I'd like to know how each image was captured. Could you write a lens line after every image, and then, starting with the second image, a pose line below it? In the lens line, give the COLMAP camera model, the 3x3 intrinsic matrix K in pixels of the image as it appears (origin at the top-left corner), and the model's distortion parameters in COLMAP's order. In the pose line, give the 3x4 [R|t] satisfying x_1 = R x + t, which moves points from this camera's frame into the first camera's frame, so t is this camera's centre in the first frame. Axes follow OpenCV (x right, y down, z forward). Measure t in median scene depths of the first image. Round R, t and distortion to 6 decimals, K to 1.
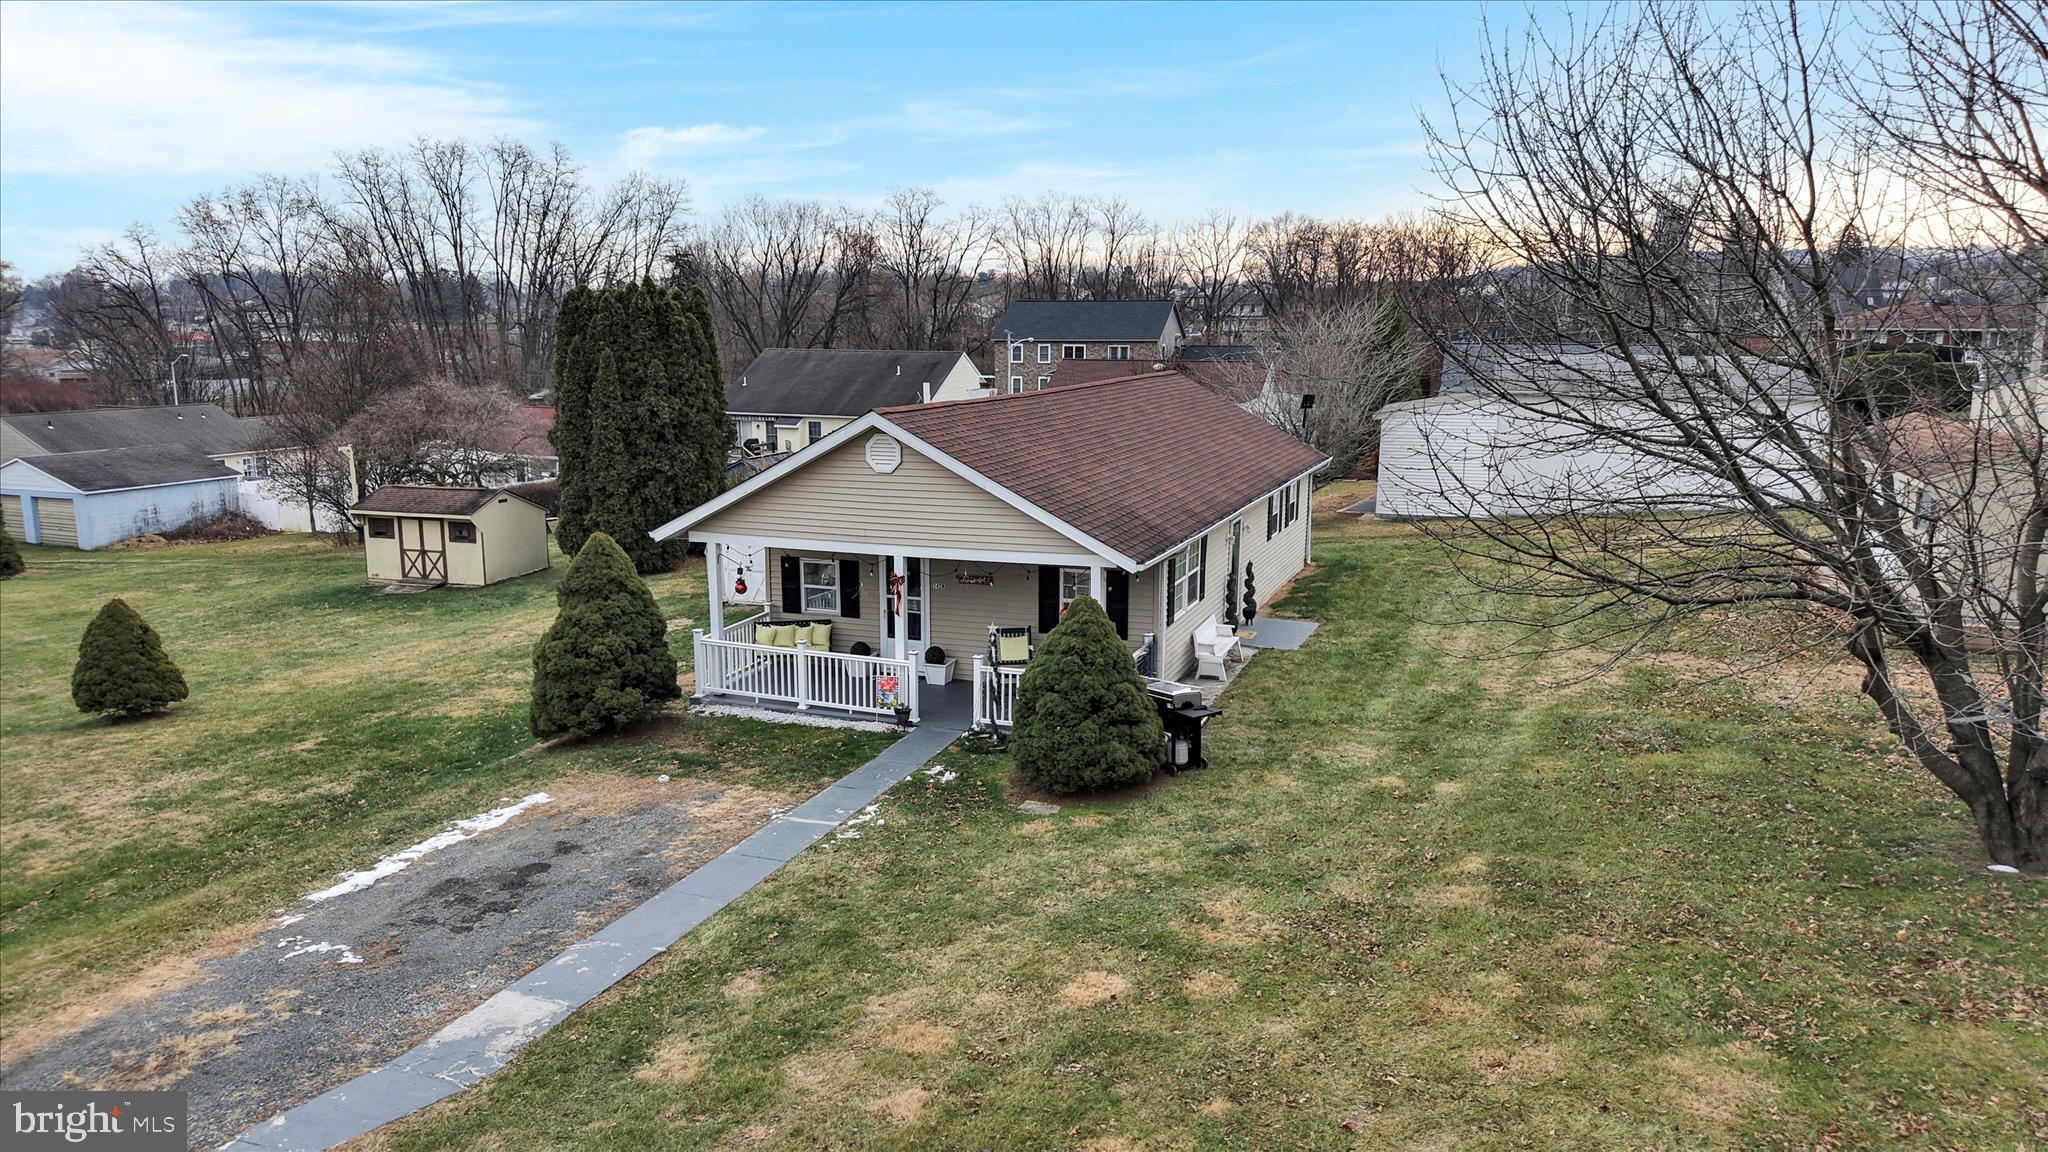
lens RADIAL K [[1374.6, 0, 1015.4], [0, 1374.6, 591.8], [0, 0, 1]] dist [0.026603, -0.025193]
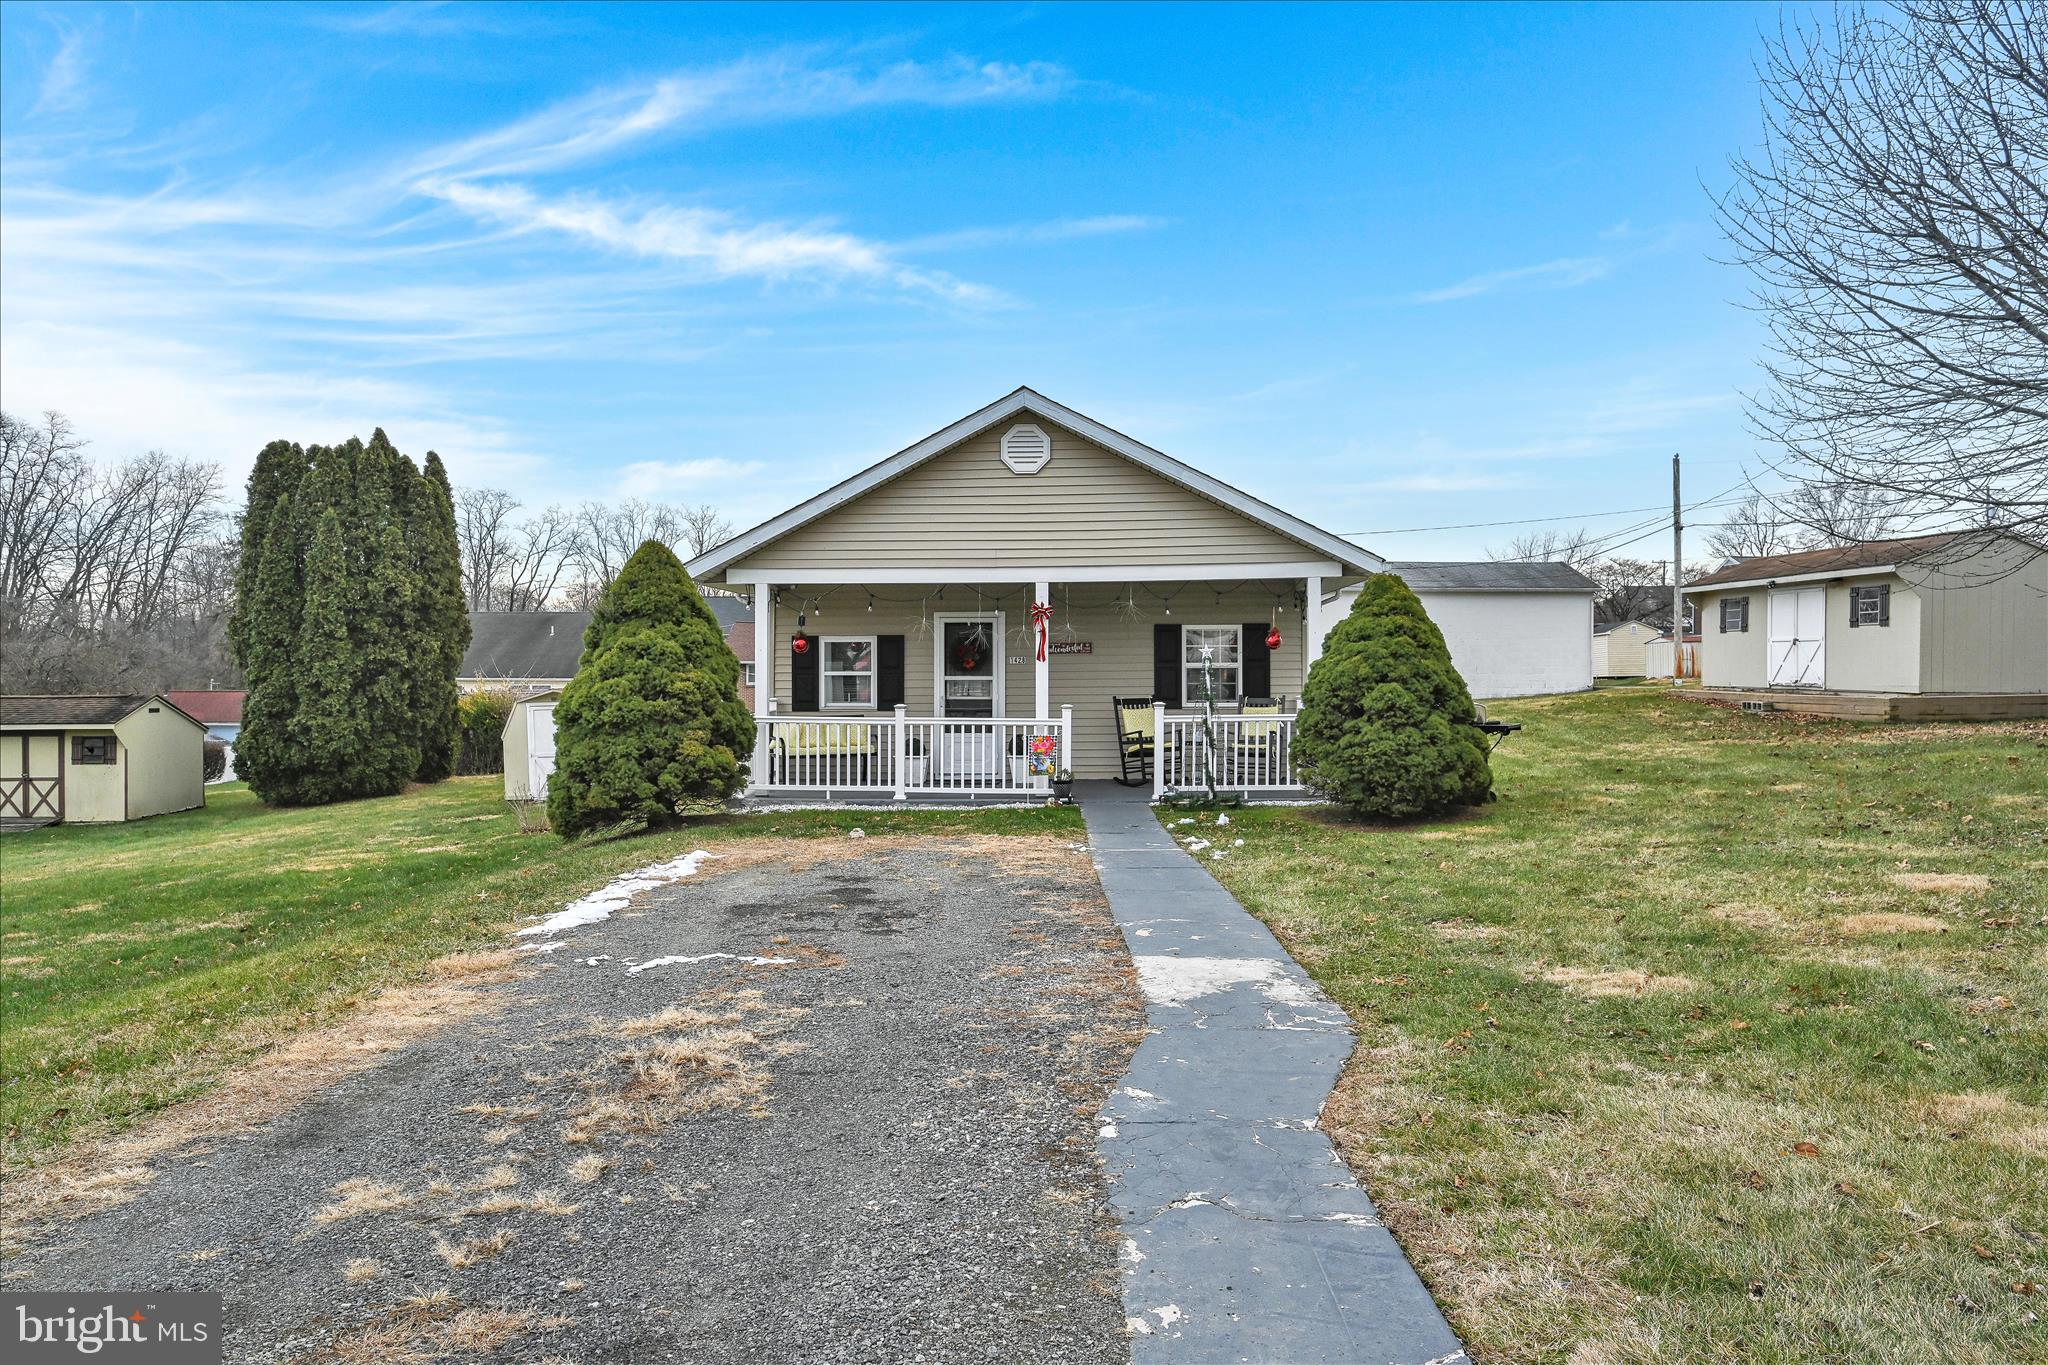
lens RADIAL K [[1395.5, 0, 1022.4], [0, 1395.5, 678.7], [0, 0, 1]] dist [-0.010447, 0.006785]
pose [[0.944214, -0.005003, 0.329295, -0.351124], [0.065535, 0.982742, -0.172983, 0.160312], [-0.322747, 0.184913, 0.928247, 0.280388]]
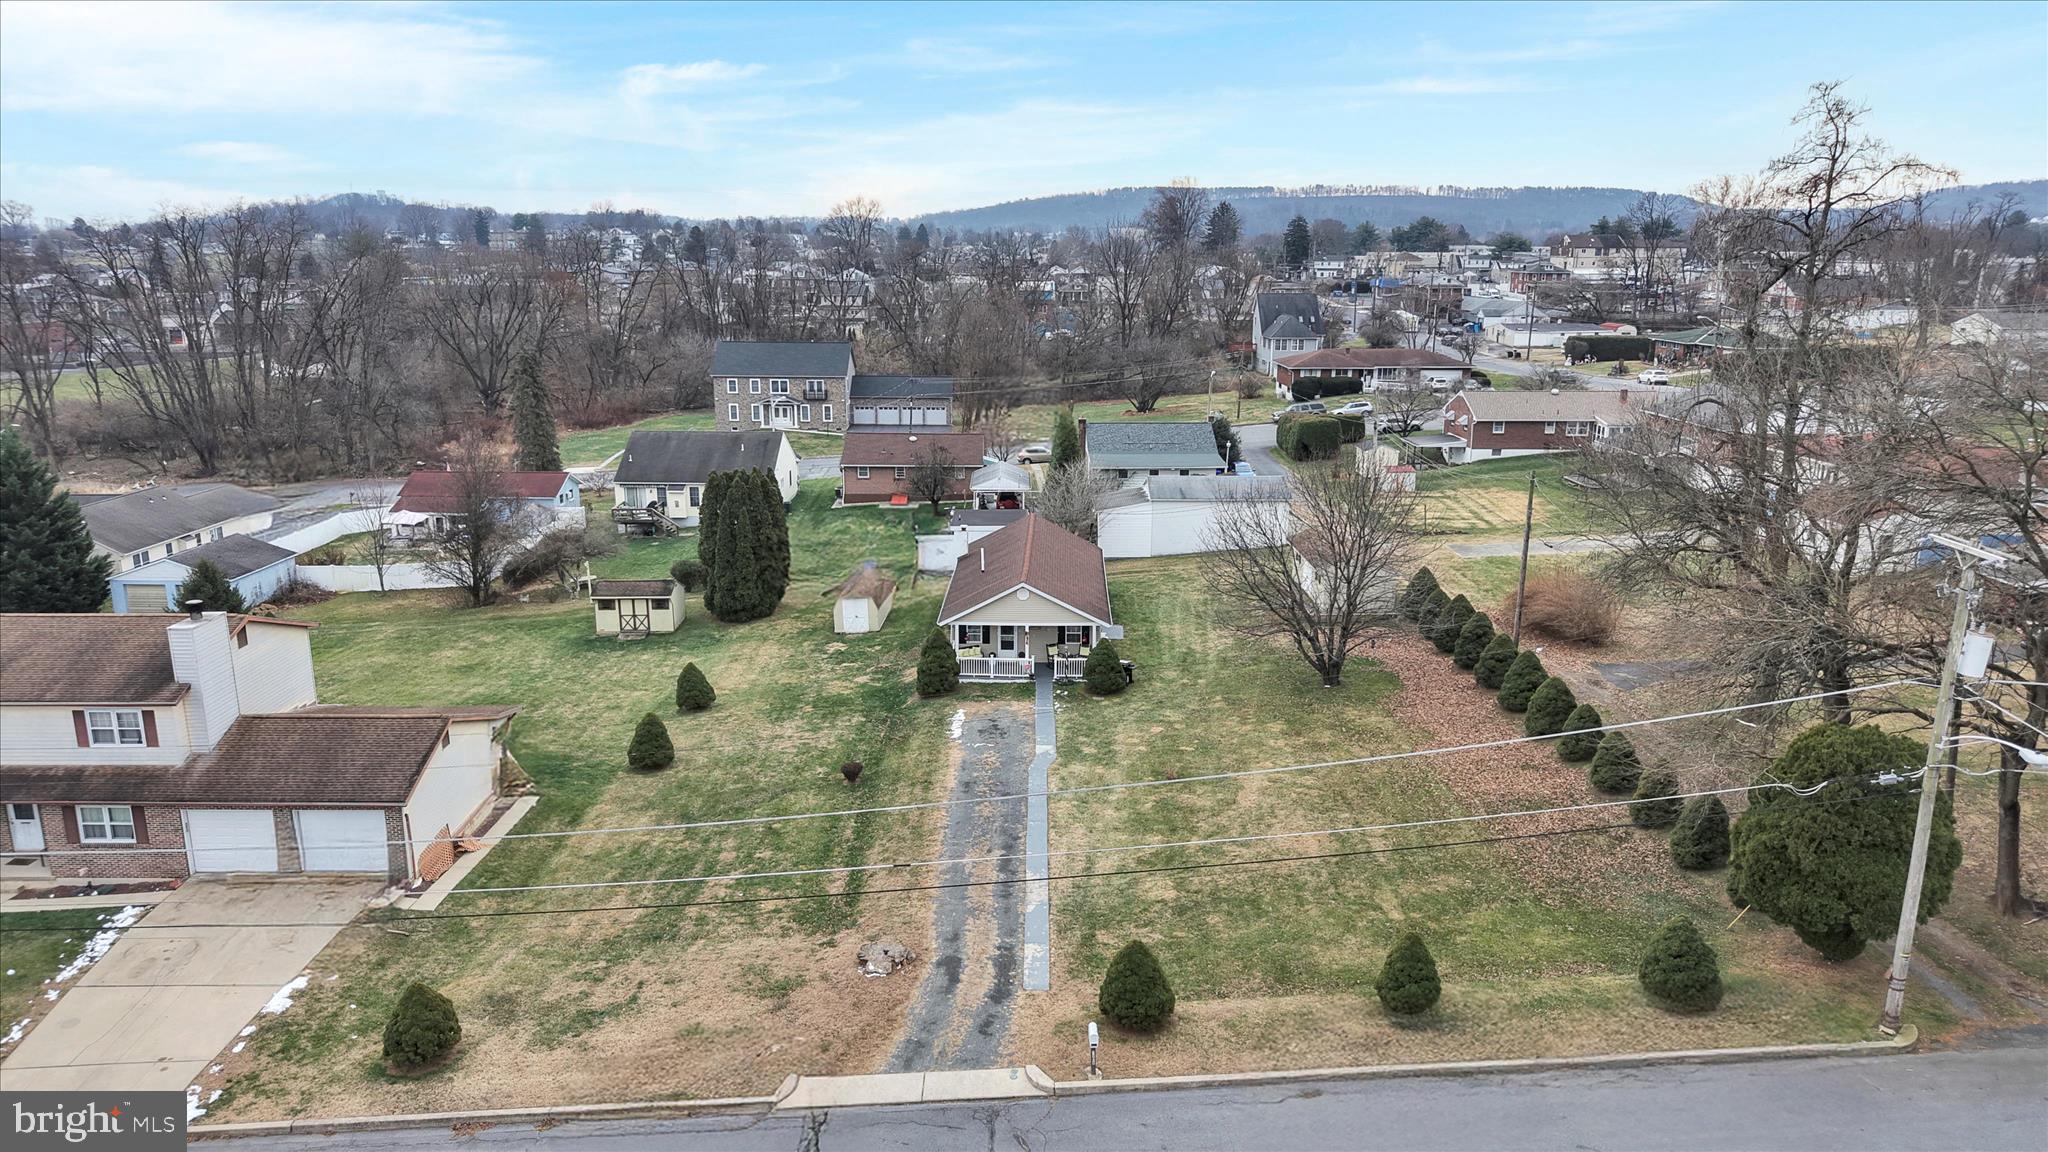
lens RADIAL K [[1374.6, 0, 1034.3], [0, 1374.6, 574.3], [0, 0, 1]] dist [0.026603, -0.025193]
pose [[0.941023, -0.076430, 0.329596, -1.070859], [0.063295, 0.996721, 0.050415, -0.293112], [-0.332368, -0.026580, 0.942775, -1.903588]]
